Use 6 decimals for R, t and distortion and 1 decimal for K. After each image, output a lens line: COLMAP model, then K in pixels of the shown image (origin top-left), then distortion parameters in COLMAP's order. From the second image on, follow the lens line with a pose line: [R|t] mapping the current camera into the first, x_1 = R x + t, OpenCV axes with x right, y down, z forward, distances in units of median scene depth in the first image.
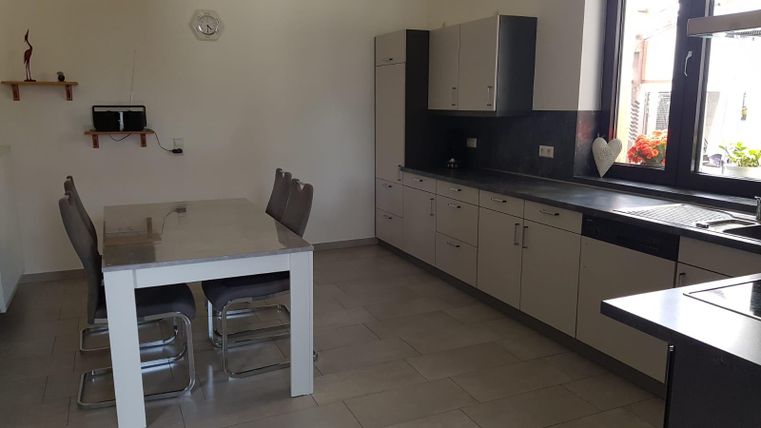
lens RADIAL K [[599.9, 0, 380.5], [0, 599.9, 214.0], [0, 0, 1]] dist [0.003926, 0.000519]
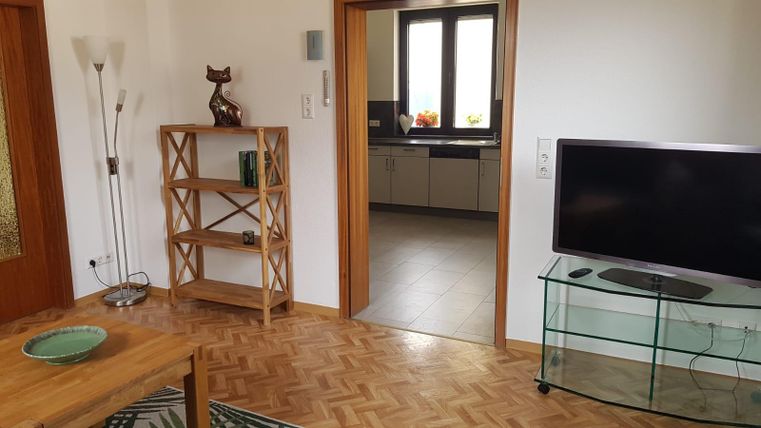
lens RADIAL K [[599.9, 0, 380.5], [0, 599.9, 214.0], [0, 0, 1]] dist [0.003926, 0.000519]
pose [[0.763207, -0.129449, 0.633055, -0.978081], [0.122949, 0.990921, 0.054399, 0.079182], [-0.634349, 0.036316, 0.772193, -0.455119]]
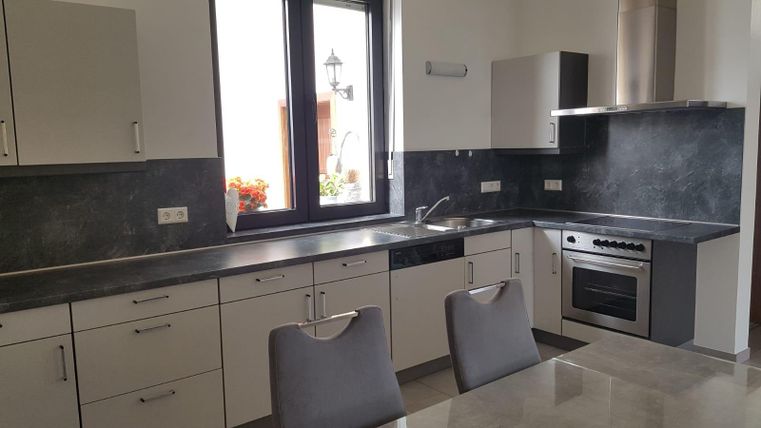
lens RADIAL K [[599.9, 0, 380.5], [0, 599.9, 214.0], [0, 0, 1]] dist [0.003926, 0.000519]
pose [[-0.266132, -0.105873, 0.958105, -0.518997], [0.193663, 0.967811, 0.160739, -0.186102], [-0.944282, 0.228327, -0.237062, 1.003130]]
